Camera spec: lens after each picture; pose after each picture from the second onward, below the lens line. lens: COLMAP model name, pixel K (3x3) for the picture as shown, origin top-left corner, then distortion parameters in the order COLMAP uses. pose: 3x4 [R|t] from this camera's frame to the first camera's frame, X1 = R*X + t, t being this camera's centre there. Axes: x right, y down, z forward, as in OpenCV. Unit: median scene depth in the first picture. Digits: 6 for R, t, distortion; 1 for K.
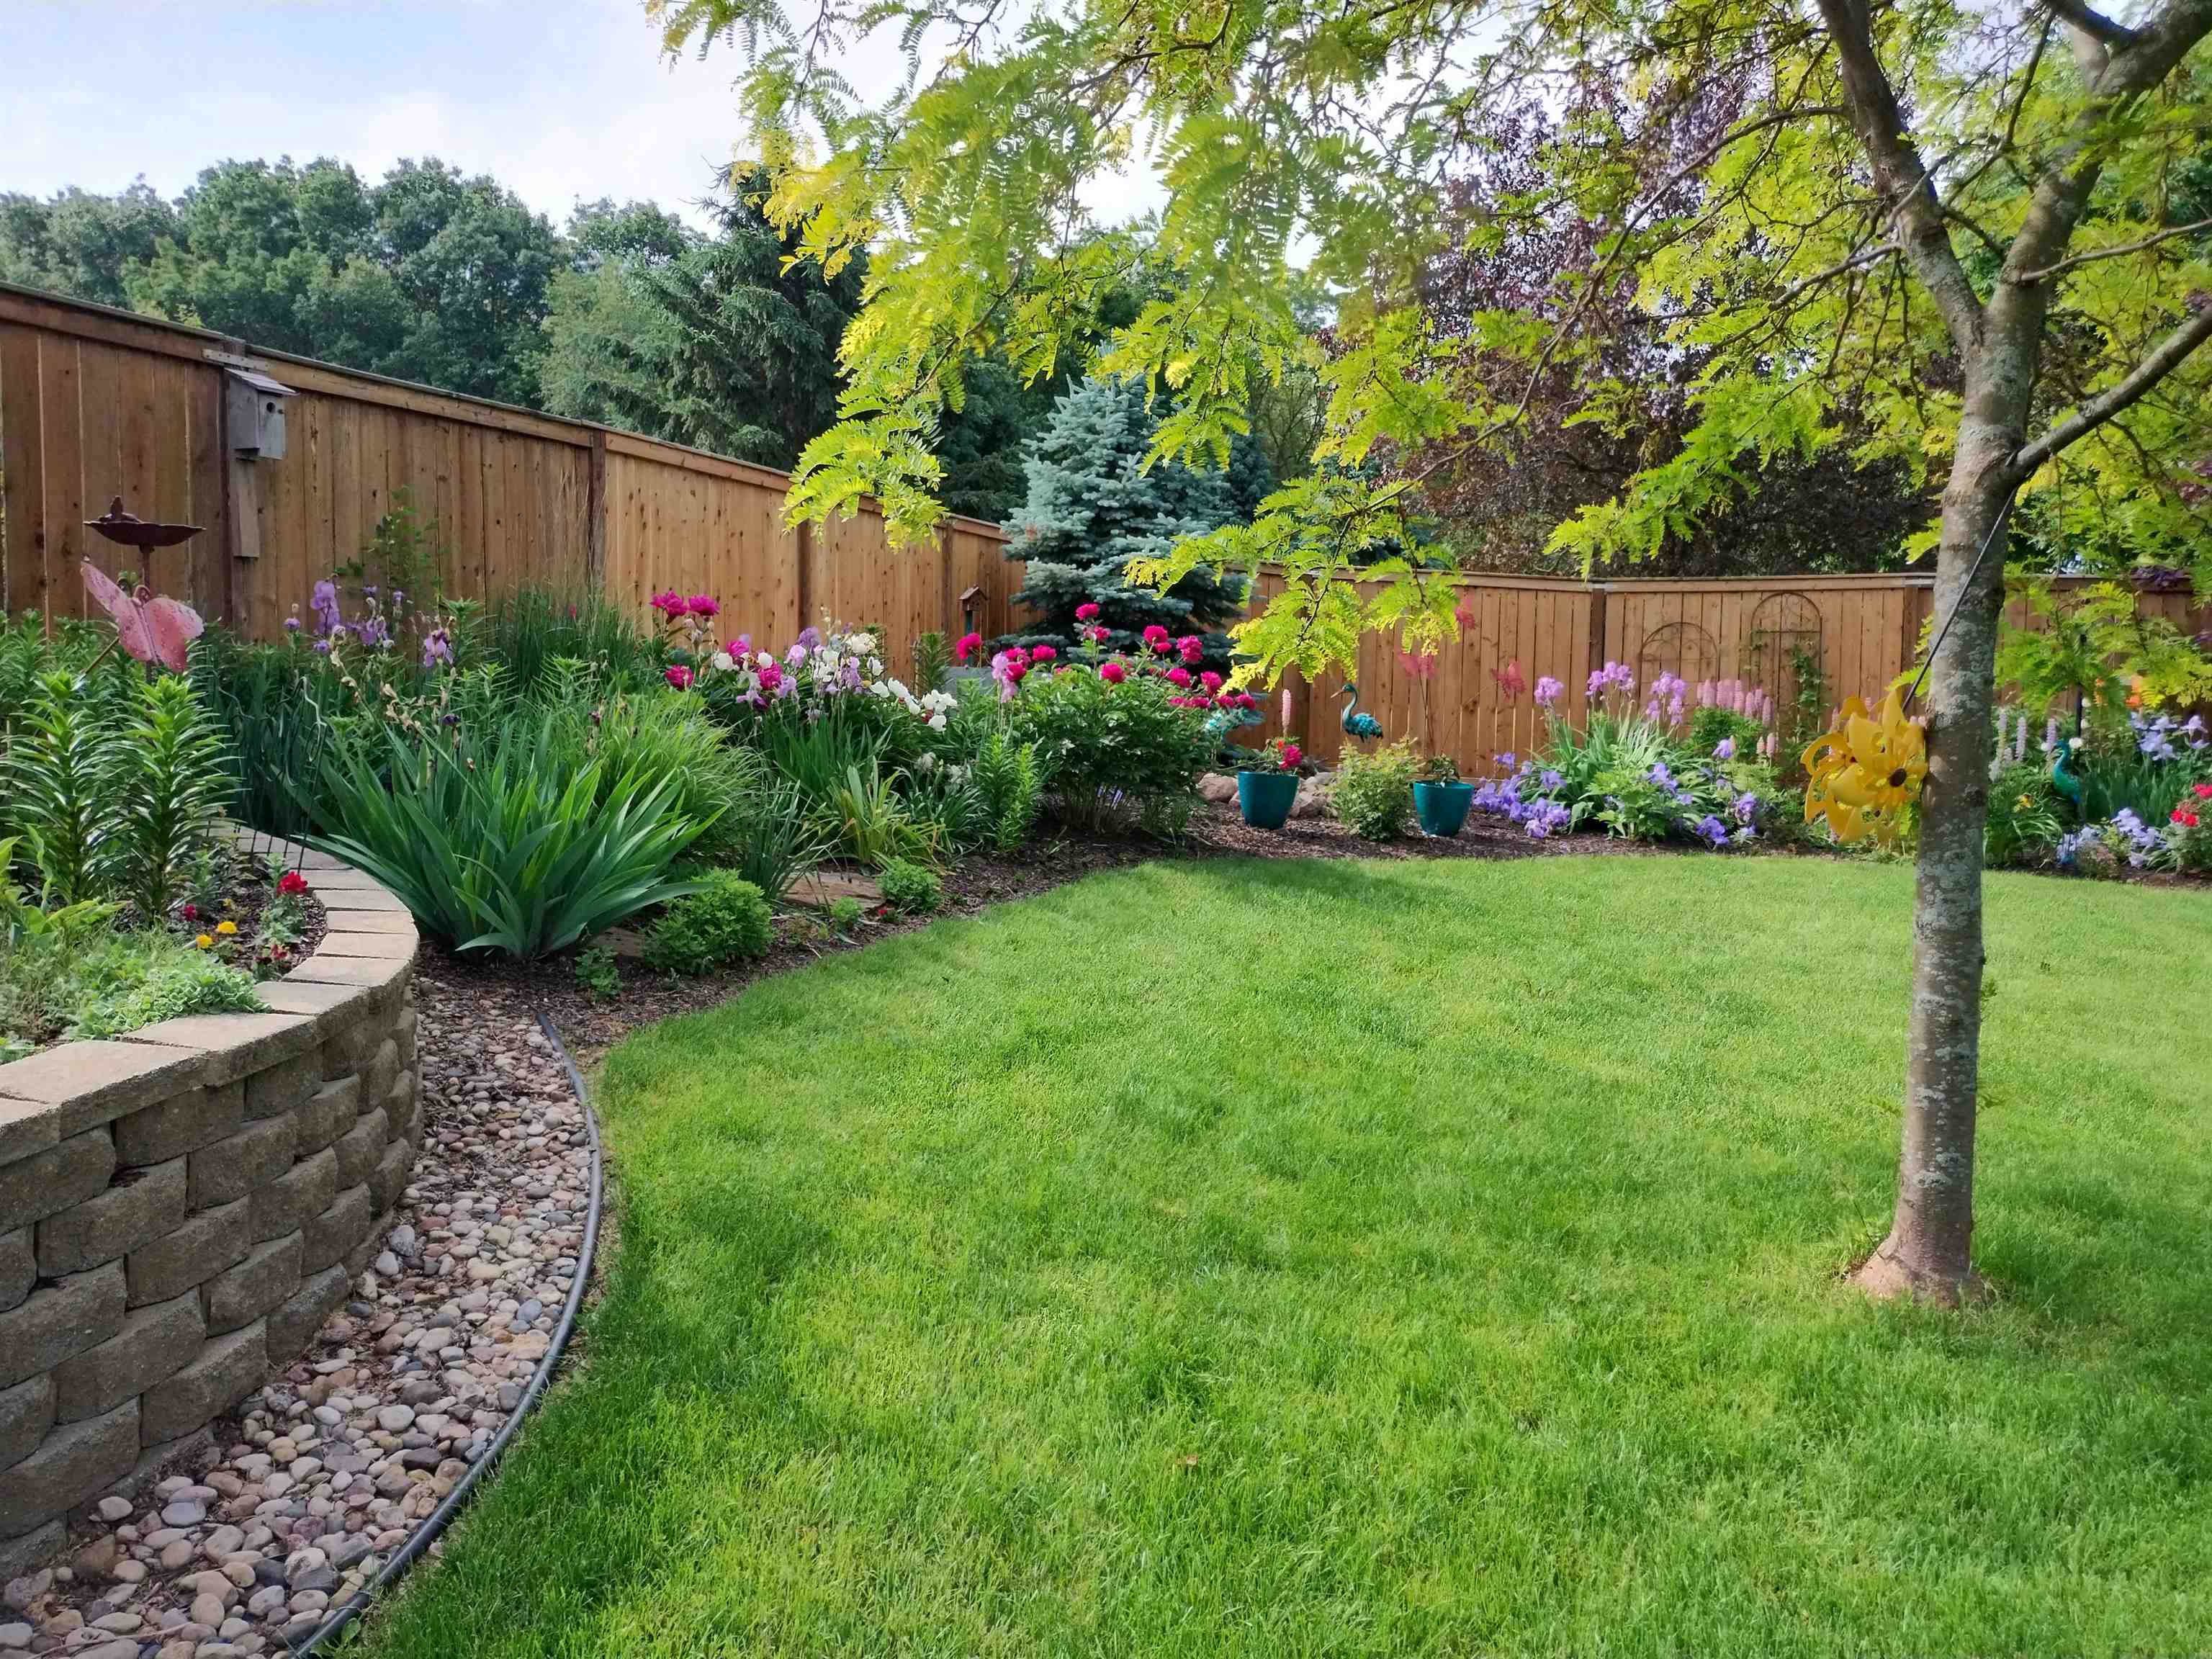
lens RADIAL K [[1635.6, 0, 1136.0], [0, 1635.6, 823.6], [0, 0, 1]] dist [0.087285, -0.129319]
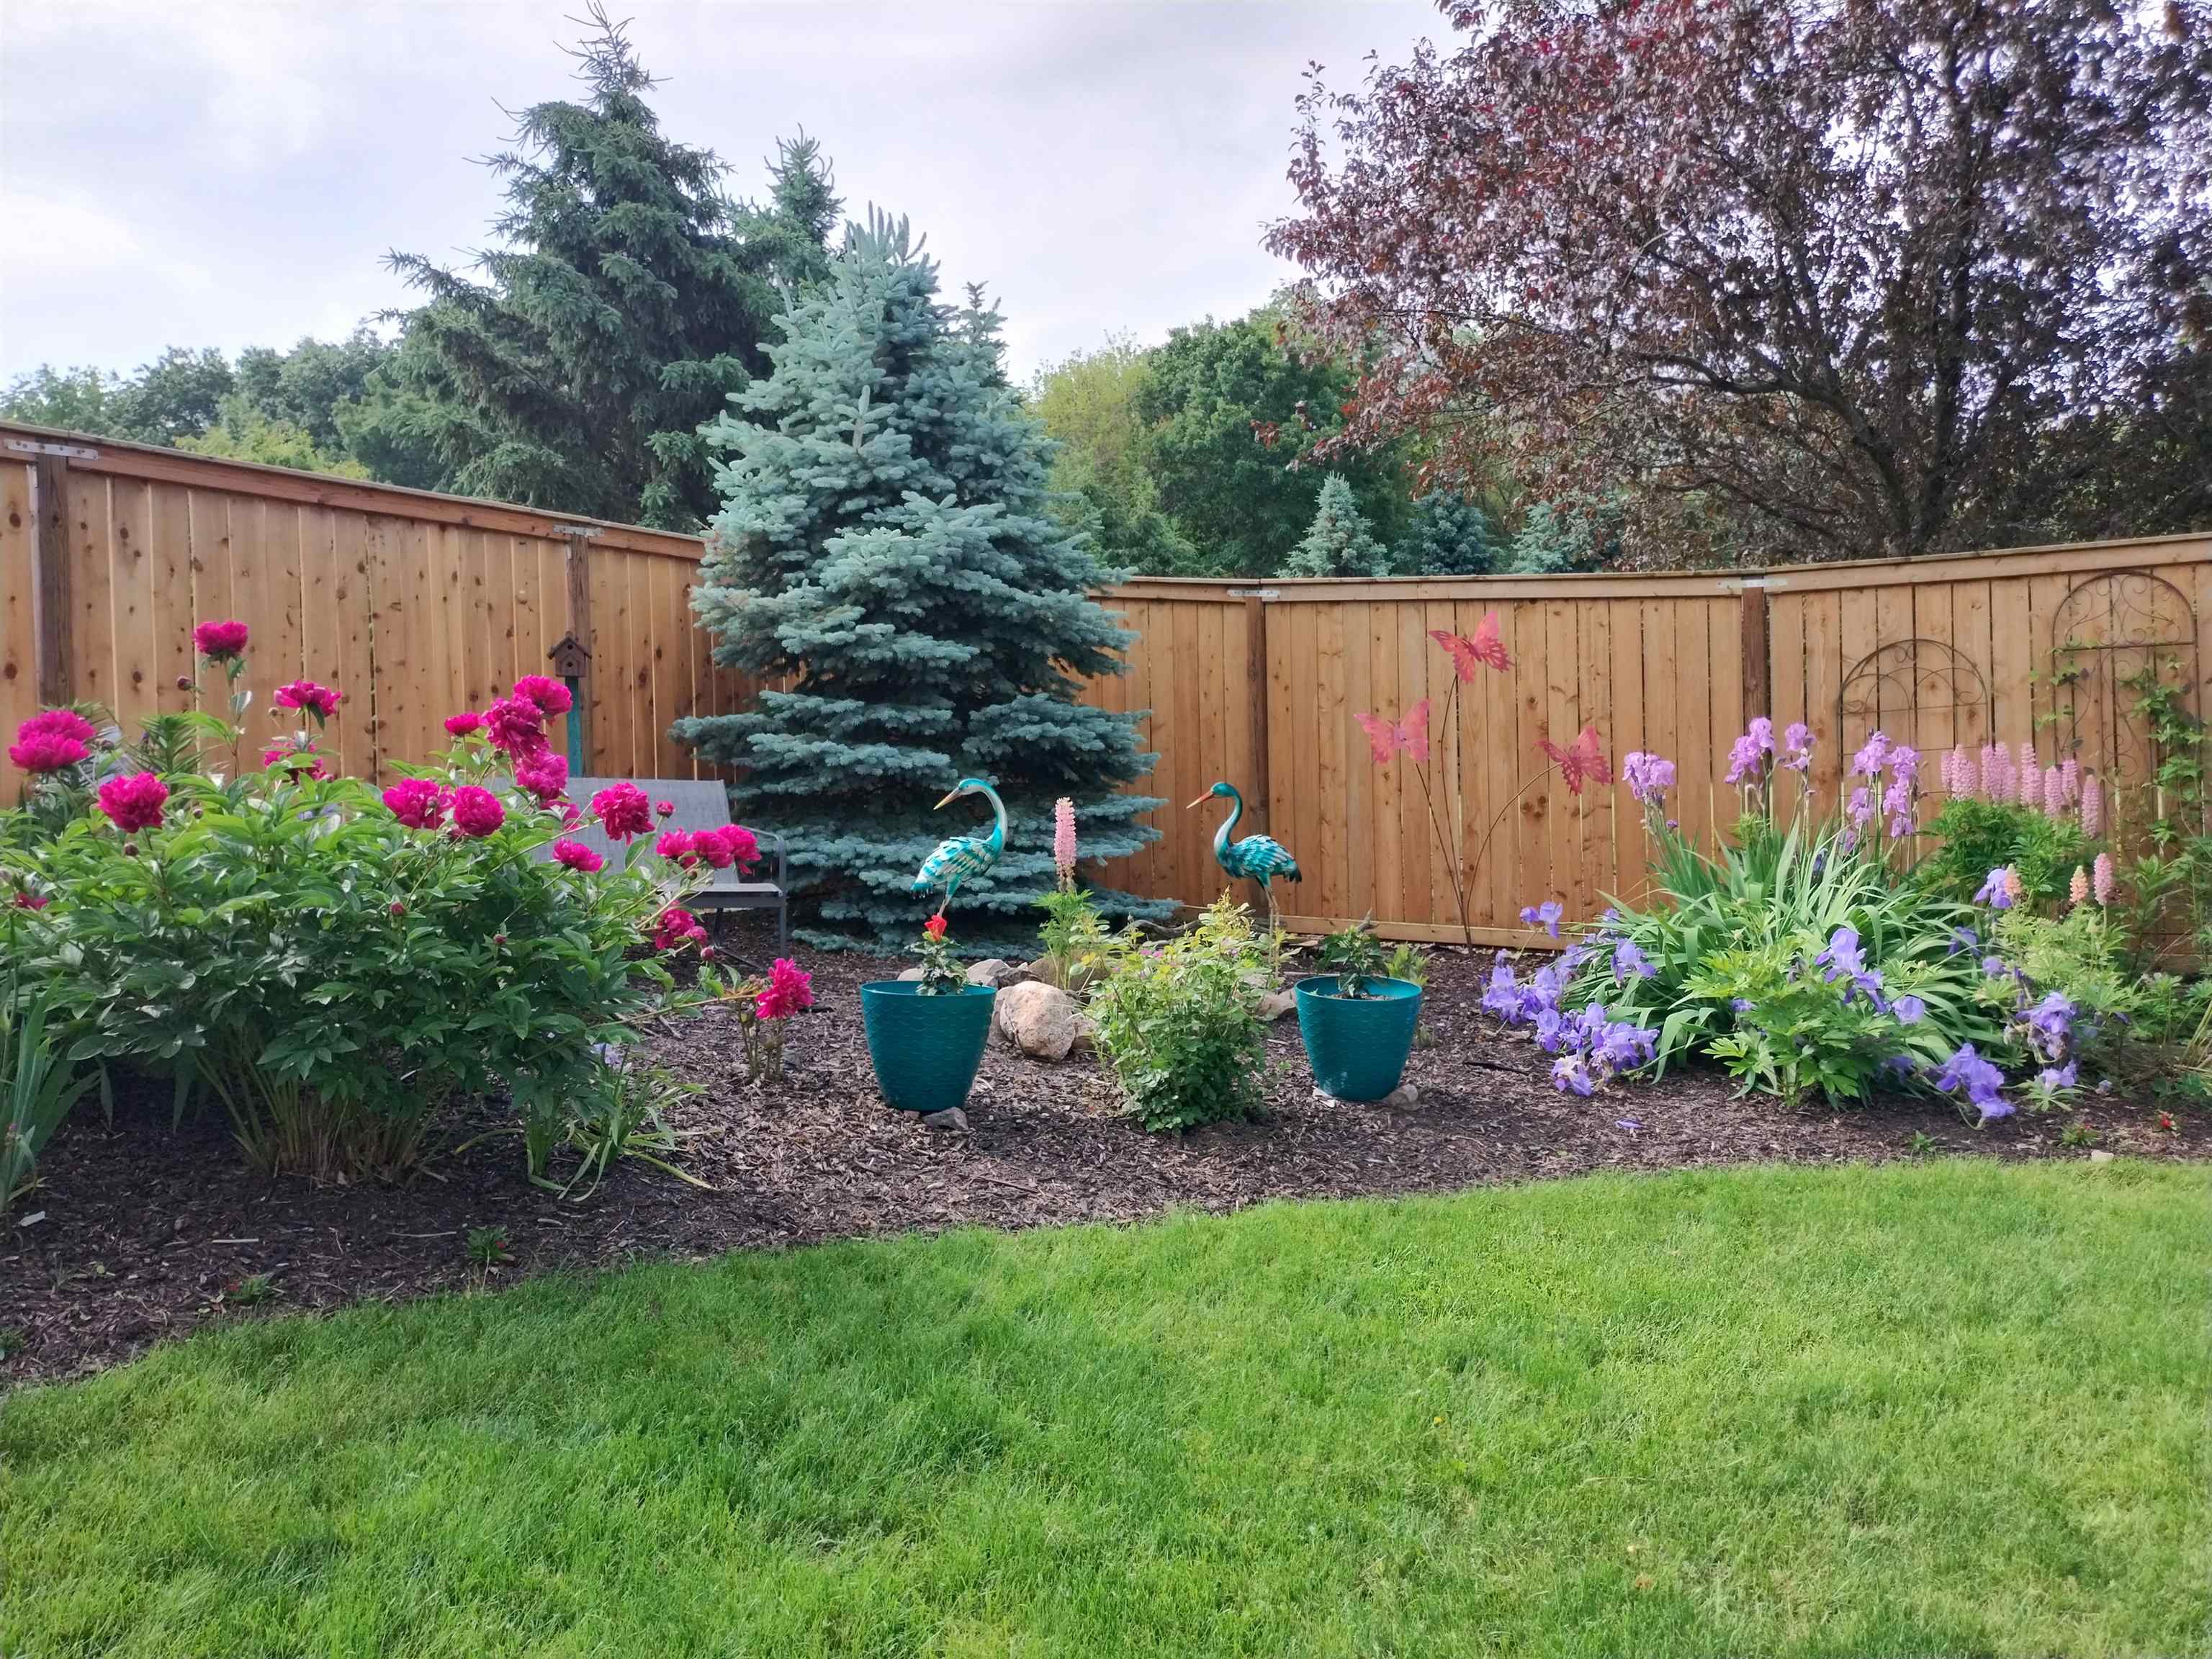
lens RADIAL K [[1635.6, 0, 1136.0], [0, 1635.6, 823.6], [0, 0, 1]] dist [0.087285, -0.129319]
pose [[0.985332, -0.035982, -0.166809, 0.192776], [0.026729, 0.997994, -0.057384, -0.043307], [0.168539, 0.052084, 0.984318, 0.489605]]
